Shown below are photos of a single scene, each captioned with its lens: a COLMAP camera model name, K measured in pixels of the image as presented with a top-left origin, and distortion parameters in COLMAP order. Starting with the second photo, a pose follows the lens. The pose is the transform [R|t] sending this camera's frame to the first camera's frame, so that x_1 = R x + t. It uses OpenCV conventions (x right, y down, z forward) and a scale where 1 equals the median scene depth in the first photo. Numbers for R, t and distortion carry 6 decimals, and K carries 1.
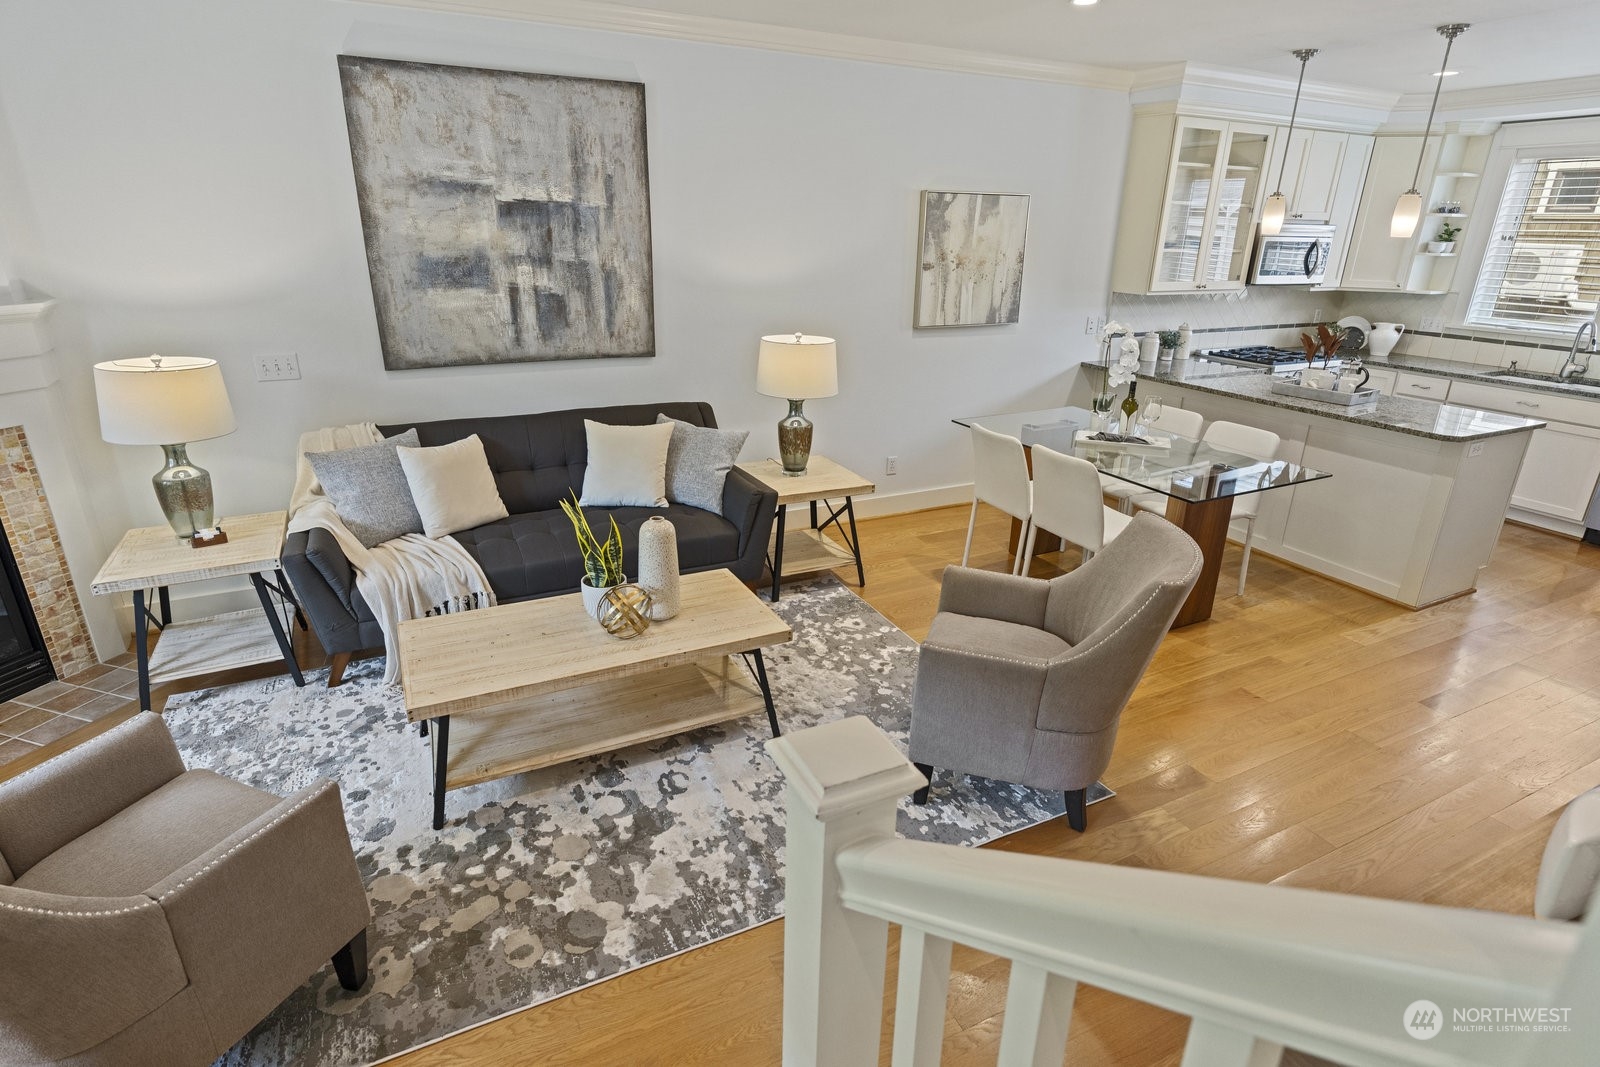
lens RADIAL K [[832.5, 0, 801.7], [0, 832.5, 533.4], [0, 0, 1]] dist [-0.002467, 0.001086]
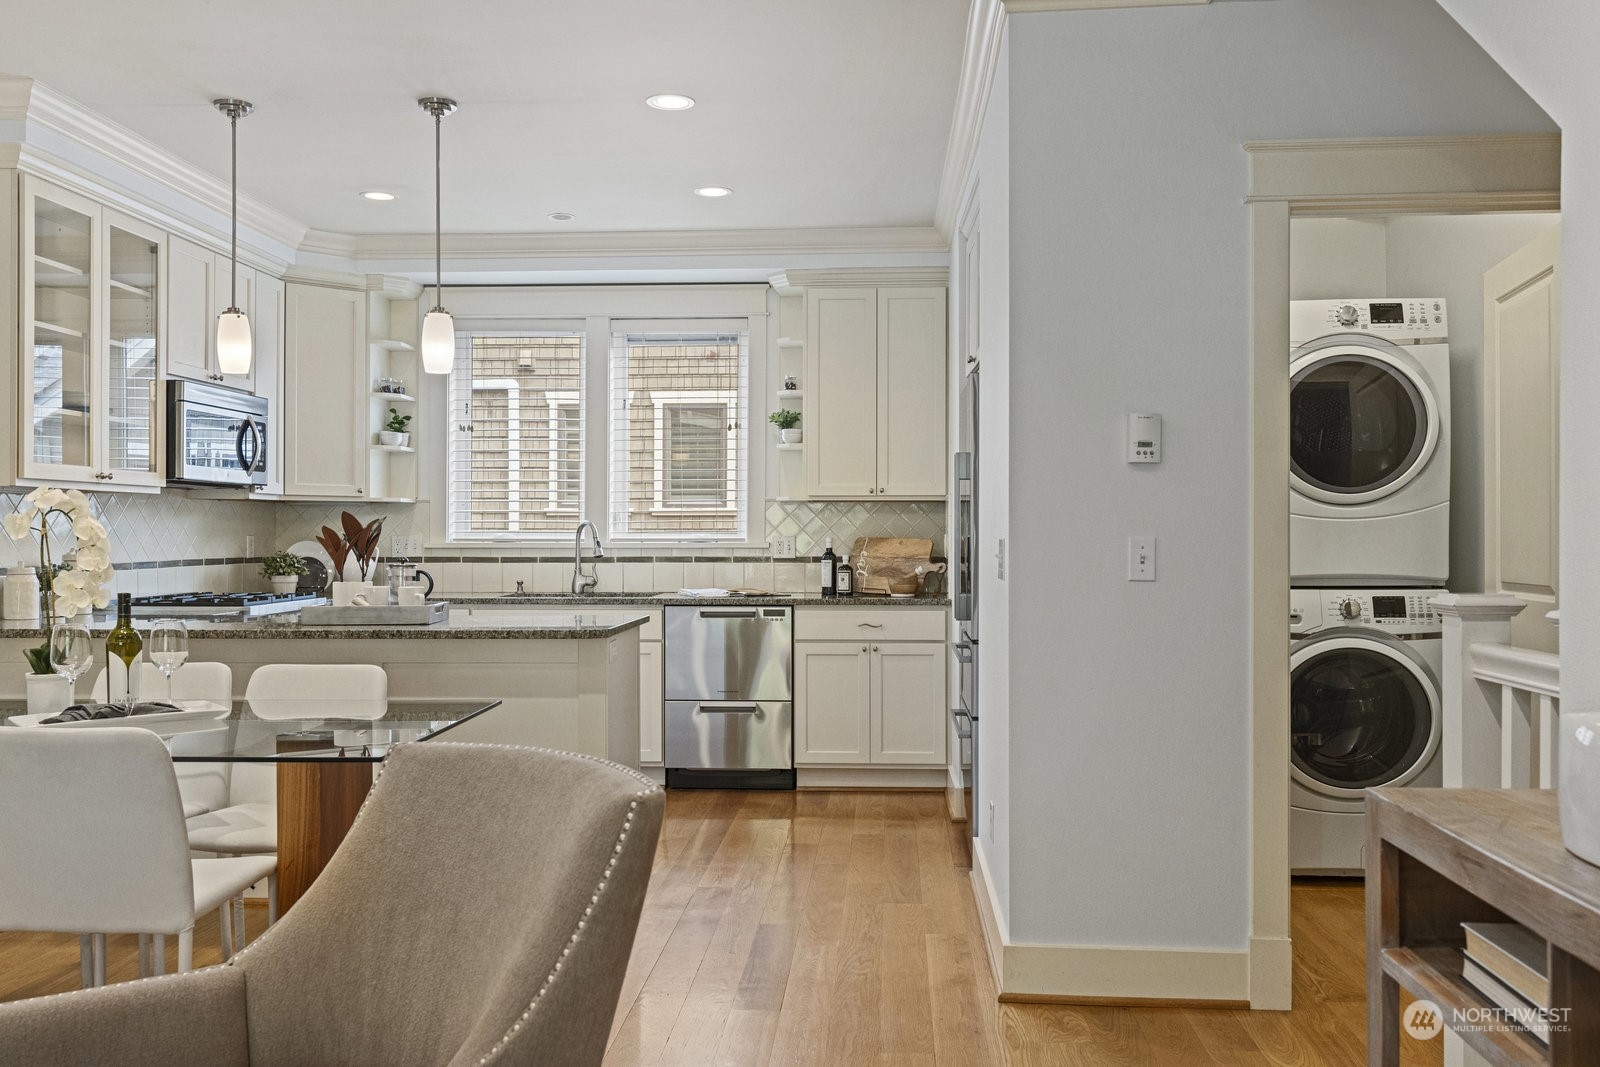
lens RADIAL K [[1373.7, 0, 796.2], [0, 1373.7, 538.6], [0, 0, 1]] dist [0.020617, -0.019252]
pose [[0.507080, -0.021439, 0.861633, -0.103173], [0.310254, 0.937217, -0.159268, 0.040709], [-0.804122, 0.348086, 0.481895, 0.272698]]
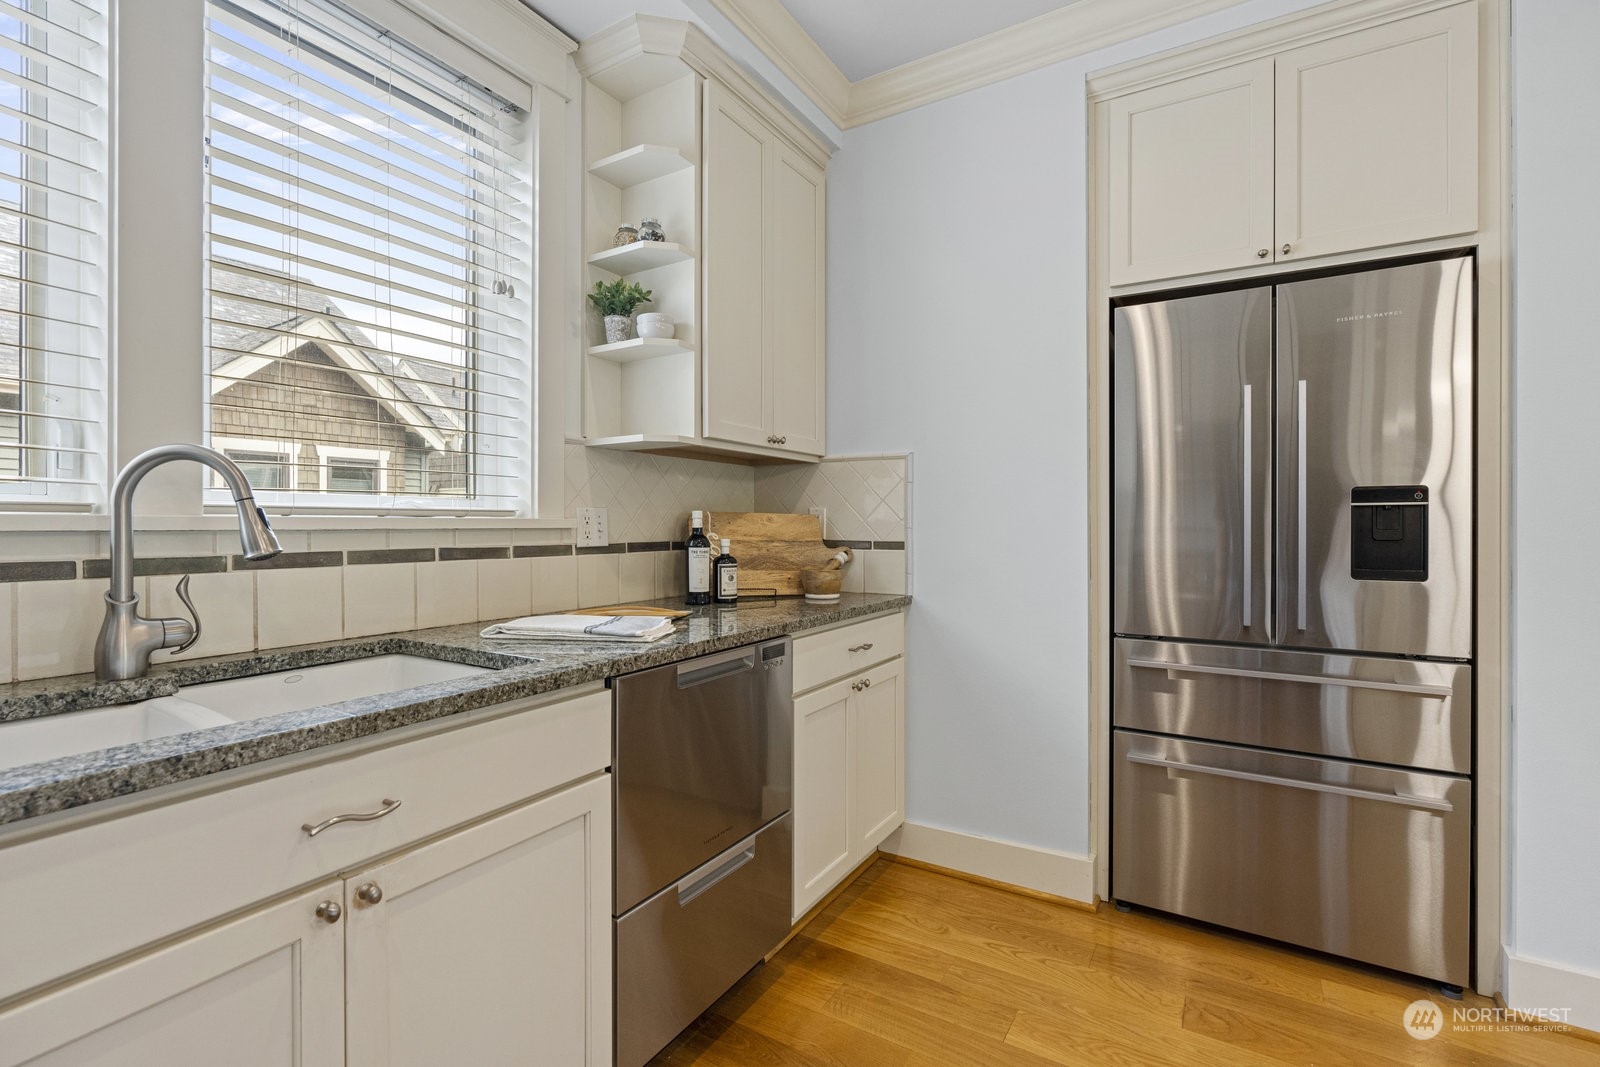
lens RADIAL K [[730.4, 0, 807.8], [0, 730.4, 526.0], [0, 0, 1]] dist [-0.008939, 0.000719]
pose [[-0.532543, -0.020286, 0.846160, 0.849362], [0.286015, 0.936592, 0.202461, -0.286196], [-0.796614, 0.349833, -0.492973, 1.241506]]
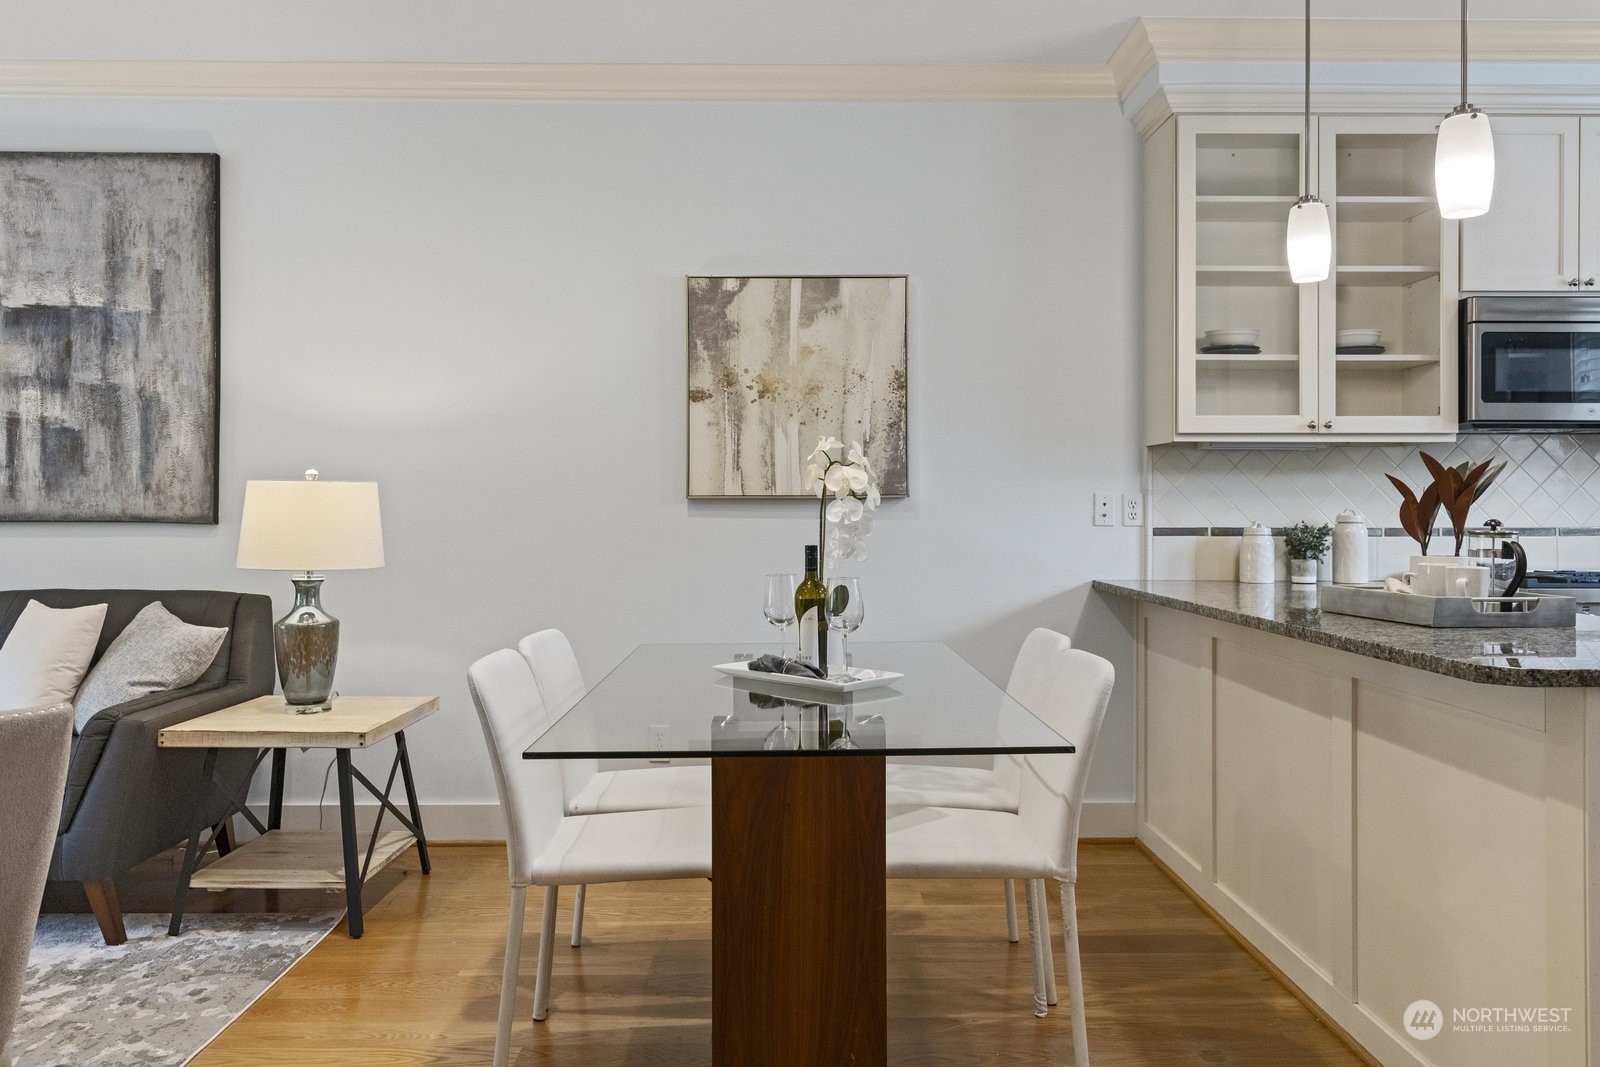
lens RADIAL K [[1182.2, 0, 808.8], [0, 1182.2, 505.7], [0, 0, 1]] dist [0.005572, -0.002215]
pose [[0.898113, -0.019366, -0.439338, 0.690135], [-0.139313, 0.935046, -0.326007, 0.013798], [0.417115, 0.353996, 0.837079, 0.431477]]
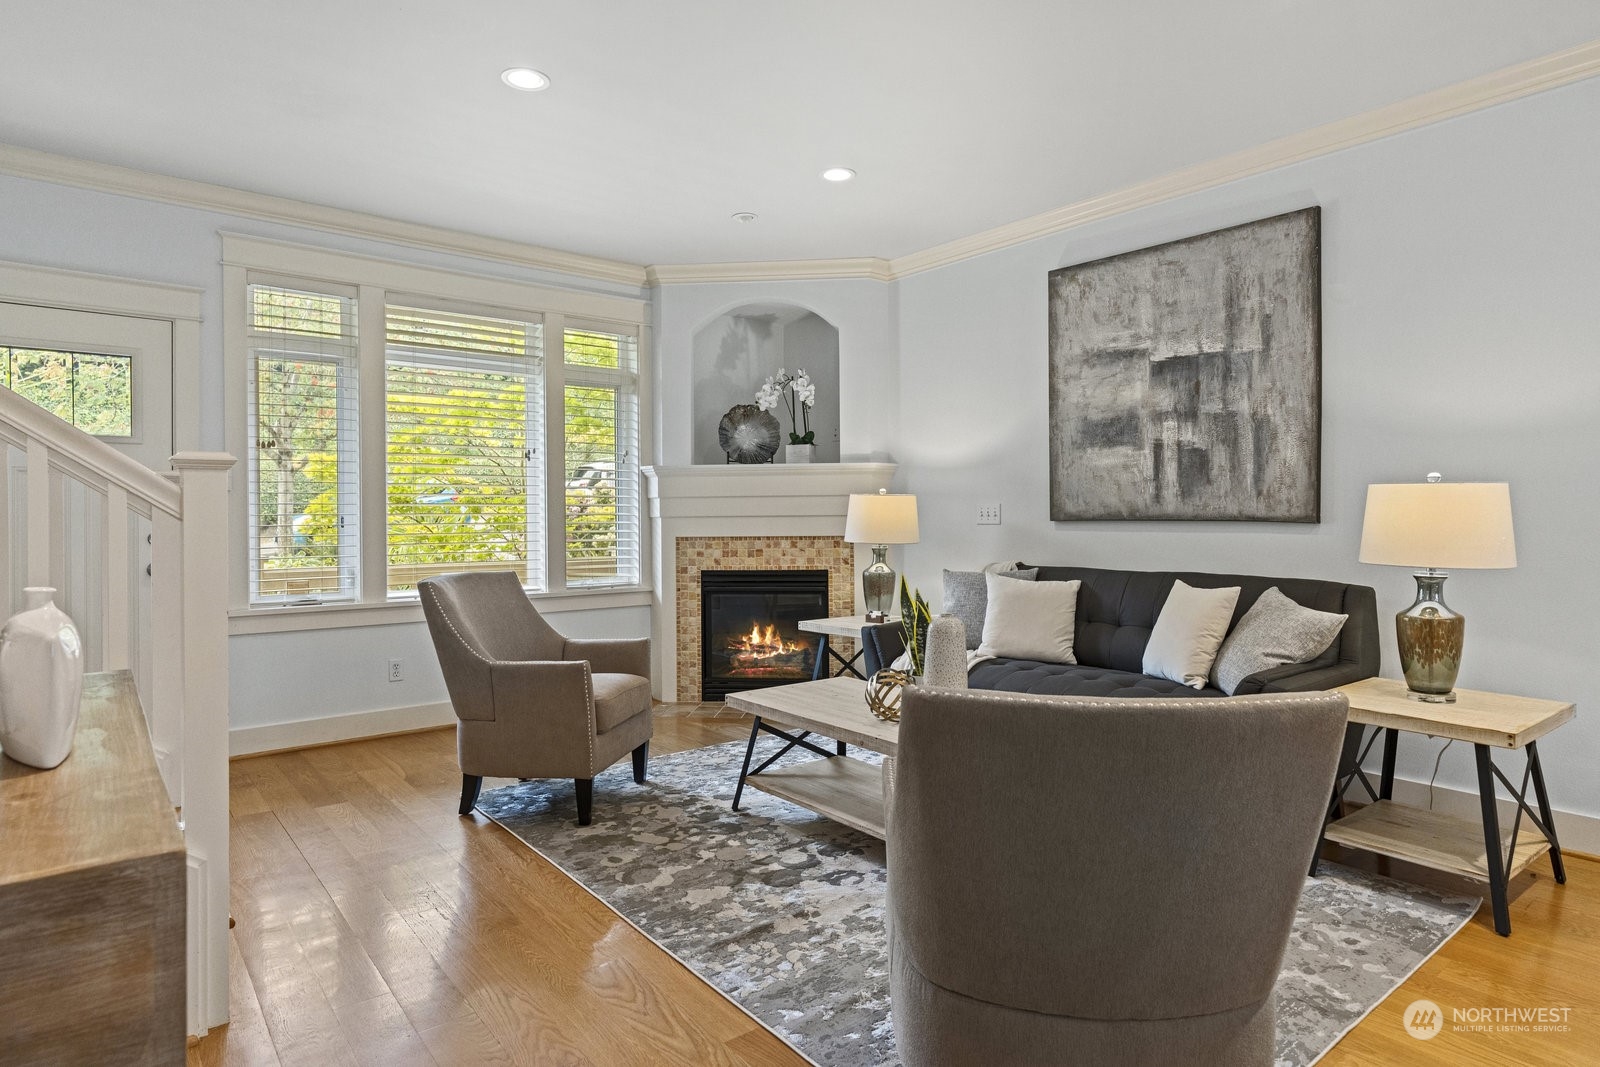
lens RADIAL K [[906.8, 0, 798.7], [0, 906.8, 515.7], [0, 0, 1]] dist [-0.000201, 0.003028]
pose [[0.207293, -0.015400, -0.978158, 0.572754], [-0.336433, 0.937766, -0.086062, 0.015166], [0.918609, 0.346925, 0.189211, 0.421168]]
